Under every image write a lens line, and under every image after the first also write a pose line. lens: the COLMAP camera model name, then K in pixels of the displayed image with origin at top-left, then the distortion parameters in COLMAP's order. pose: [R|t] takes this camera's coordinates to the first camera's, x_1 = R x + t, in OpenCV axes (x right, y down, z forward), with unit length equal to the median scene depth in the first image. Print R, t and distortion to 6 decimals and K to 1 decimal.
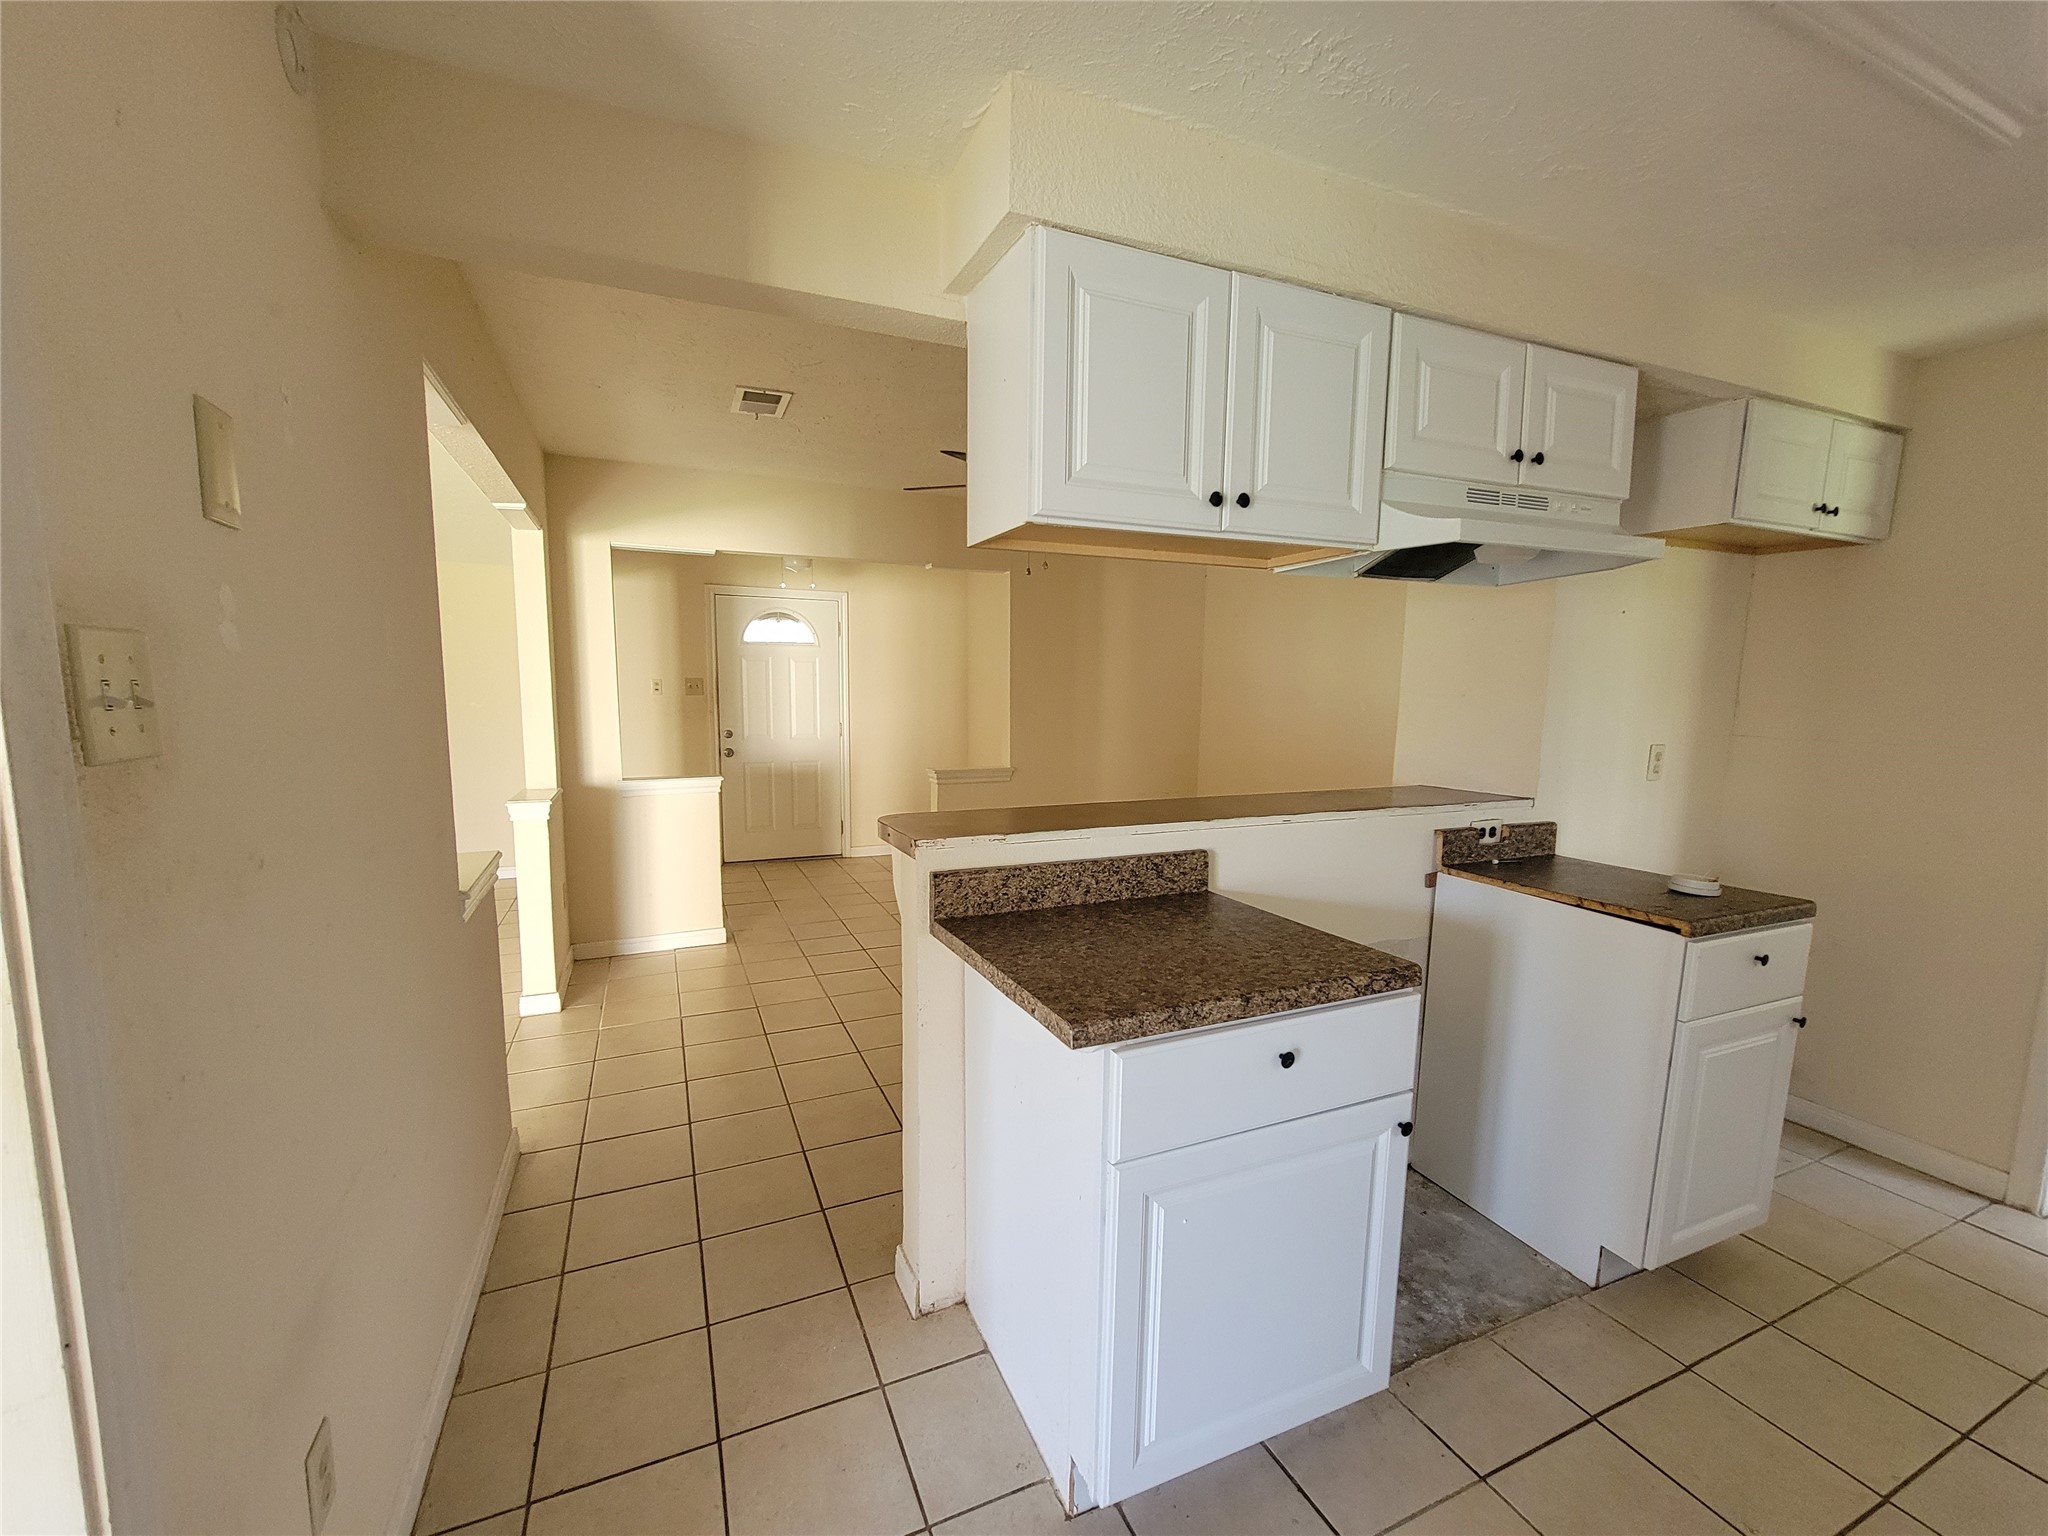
lens RADIAL K [[833.1, 0, 1014.0], [0, 833.1, 793.4], [0, 0, 1]] dist [-0.002570, -0.000247]
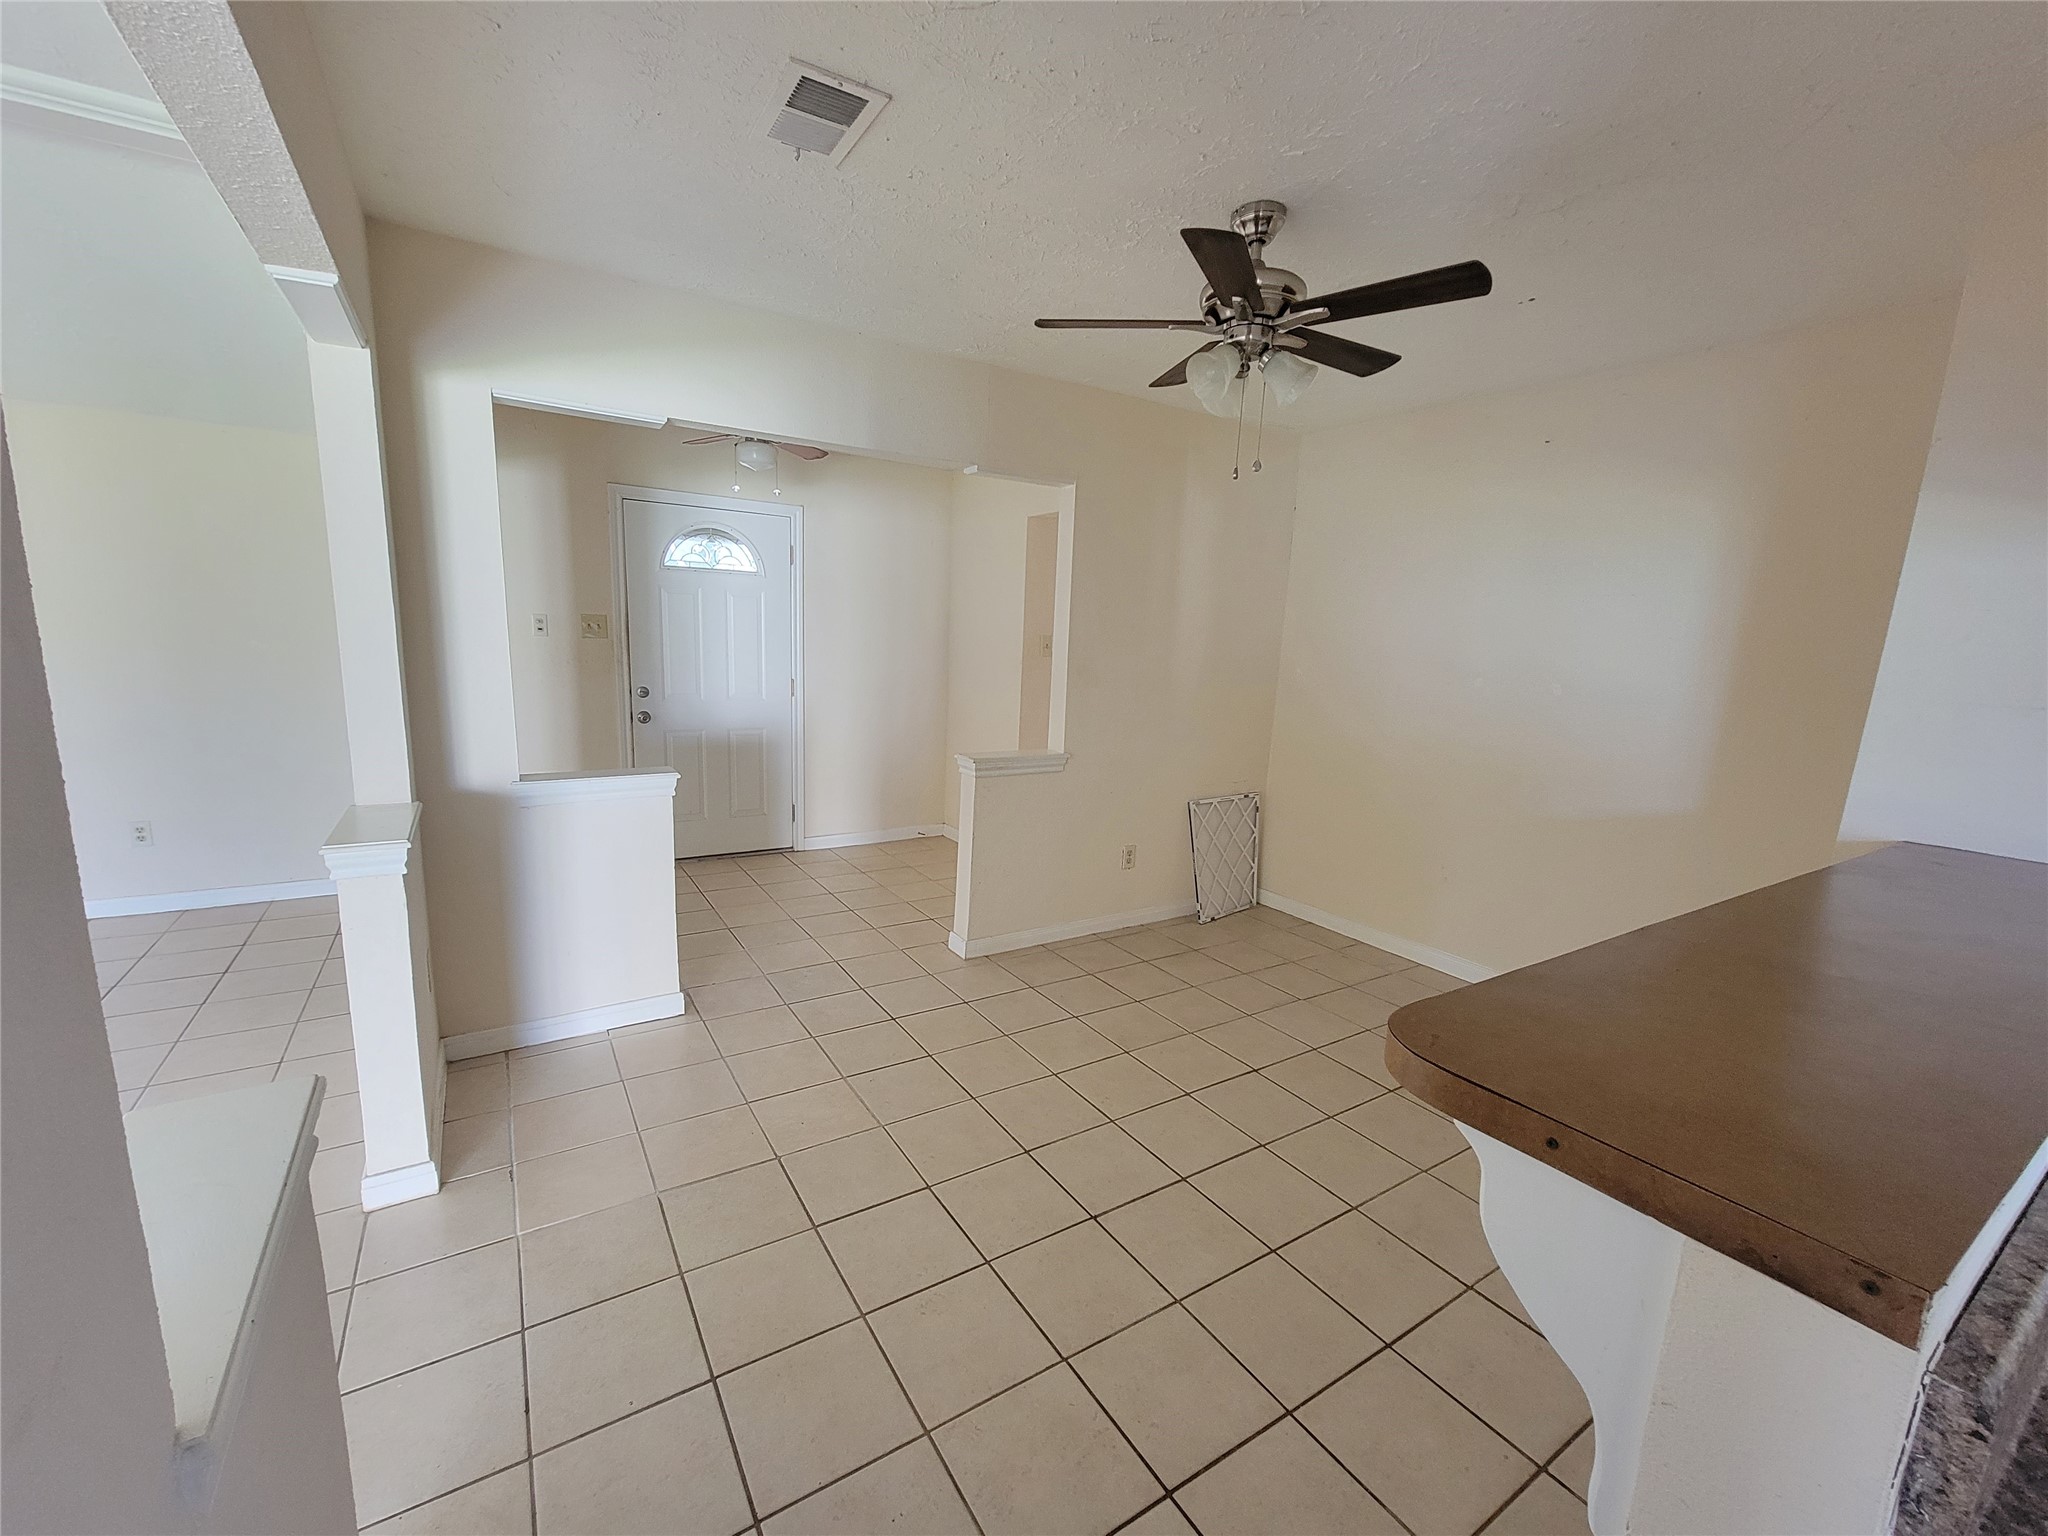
lens RADIAL K [[833.1, 0, 1014.0], [0, 833.1, 793.4], [0, 0, 1]] dist [-0.002570, -0.000247]
pose [[0.988103, 0.001692, 0.153783, -0.167366], [-0.012343, 0.997587, 0.068328, -0.046225], [-0.153296, -0.069414, 0.985739, 0.270479]]
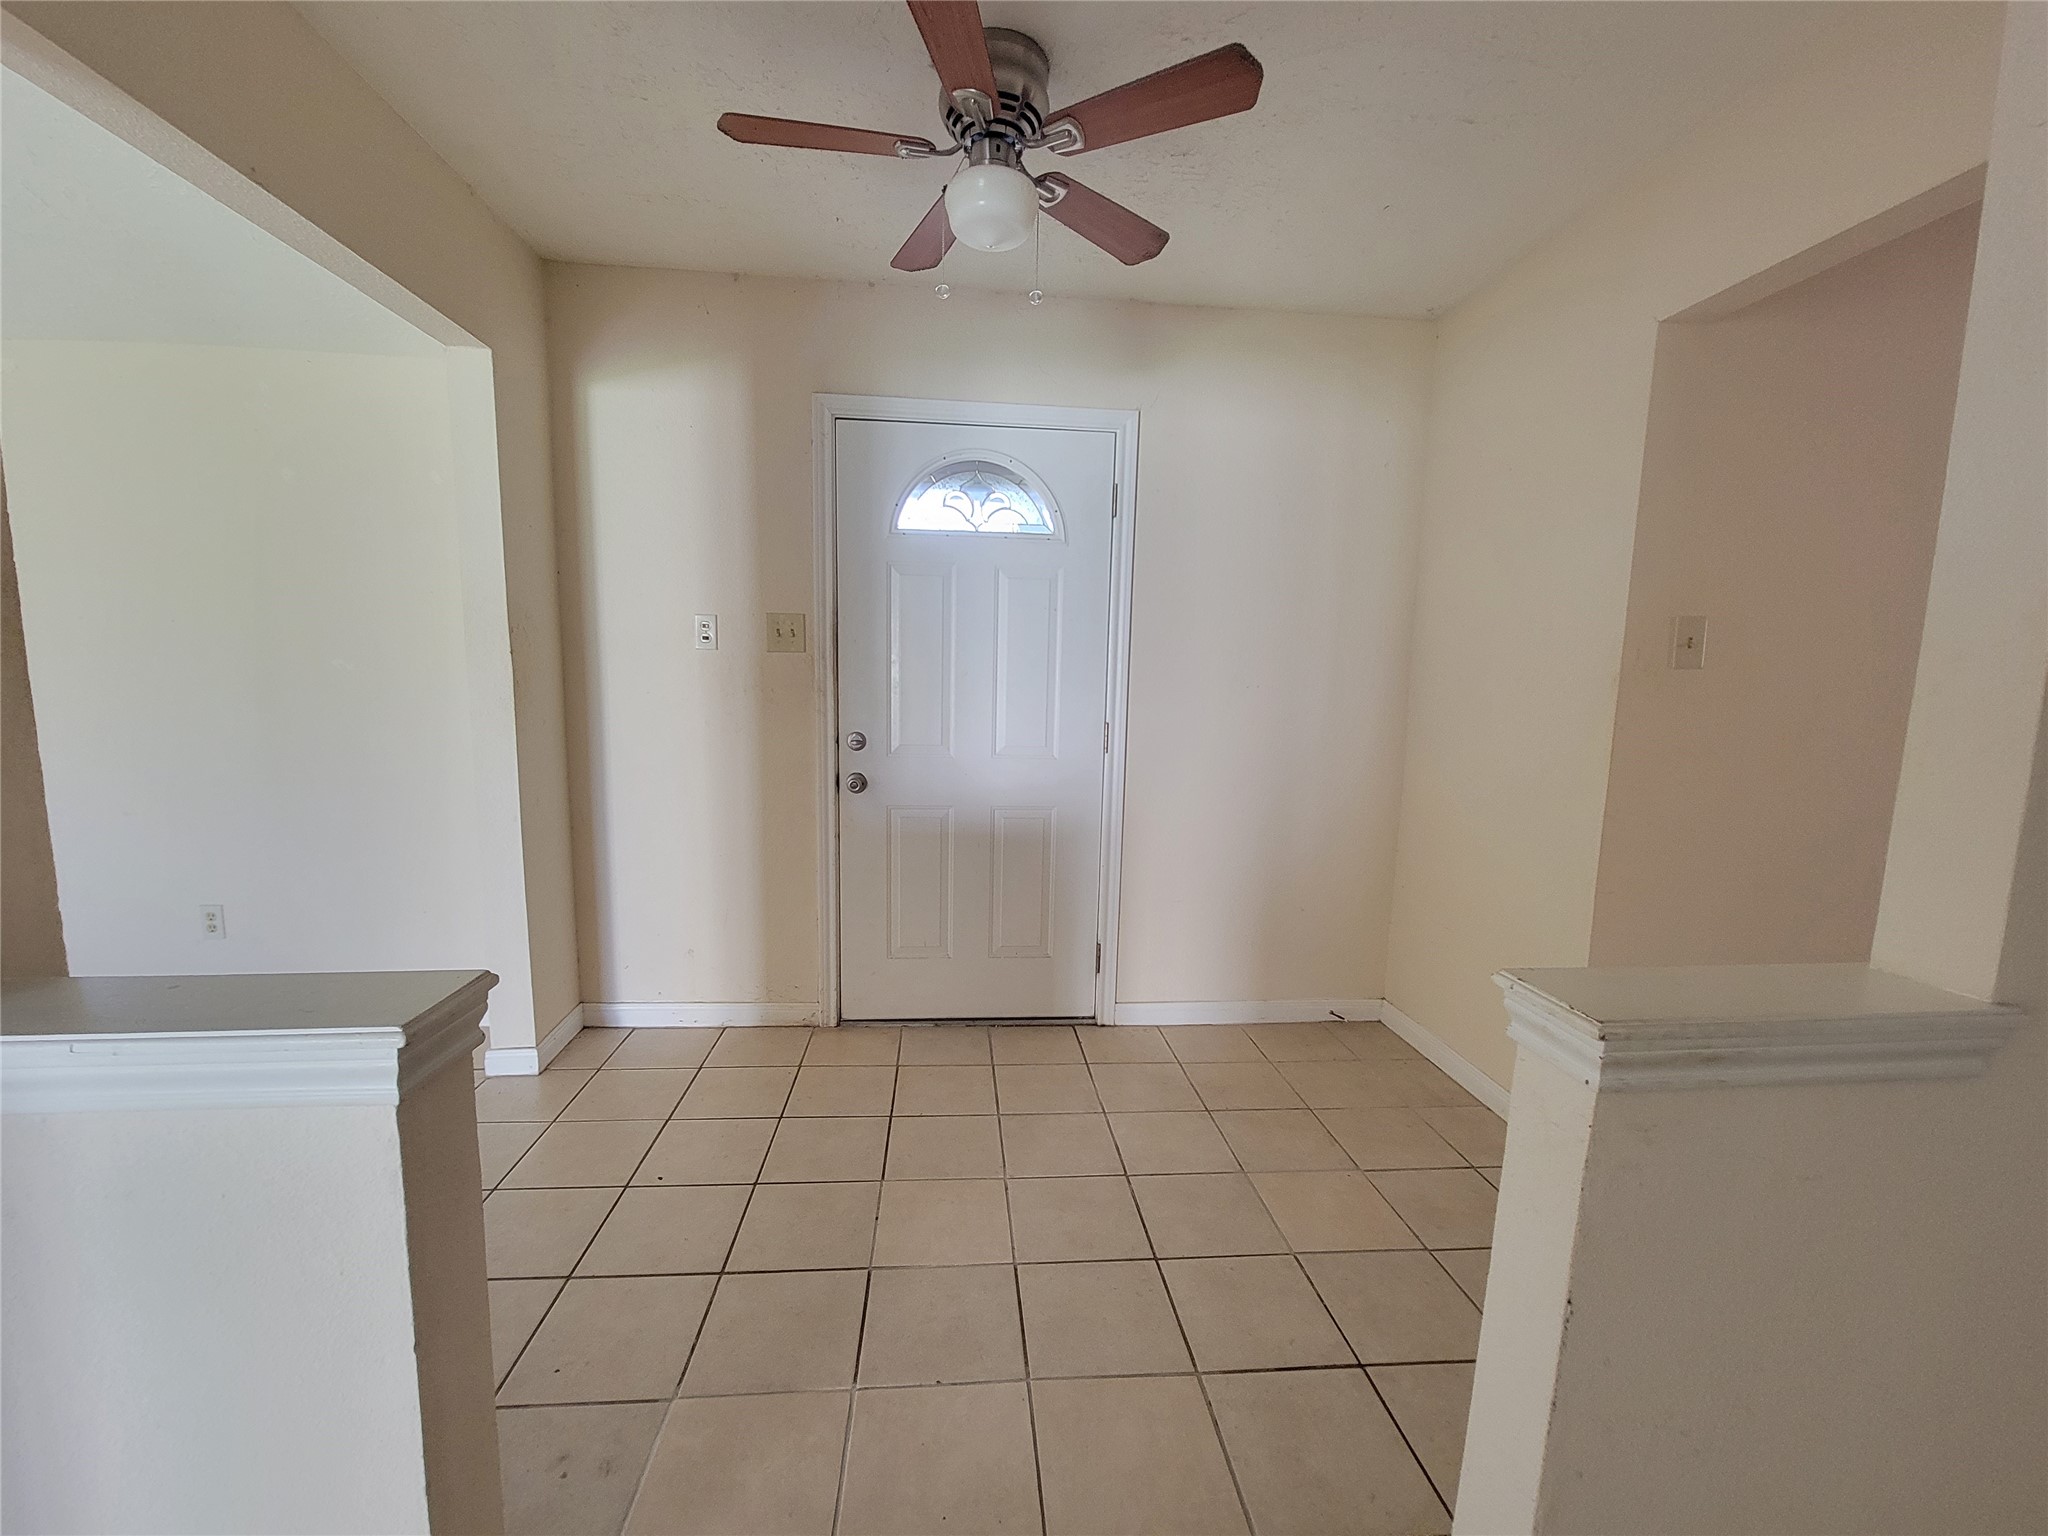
lens RADIAL K [[833.1, 0, 1014.0], [0, 833.1, 793.4], [0, 0, 1]] dist [-0.002570, -0.000247]
pose [[0.945579, 0.052049, -0.321204, -0.152259], [-0.051089, 0.998629, 0.011422, -0.067967], [0.321358, 0.005609, 0.946941, 0.777898]]
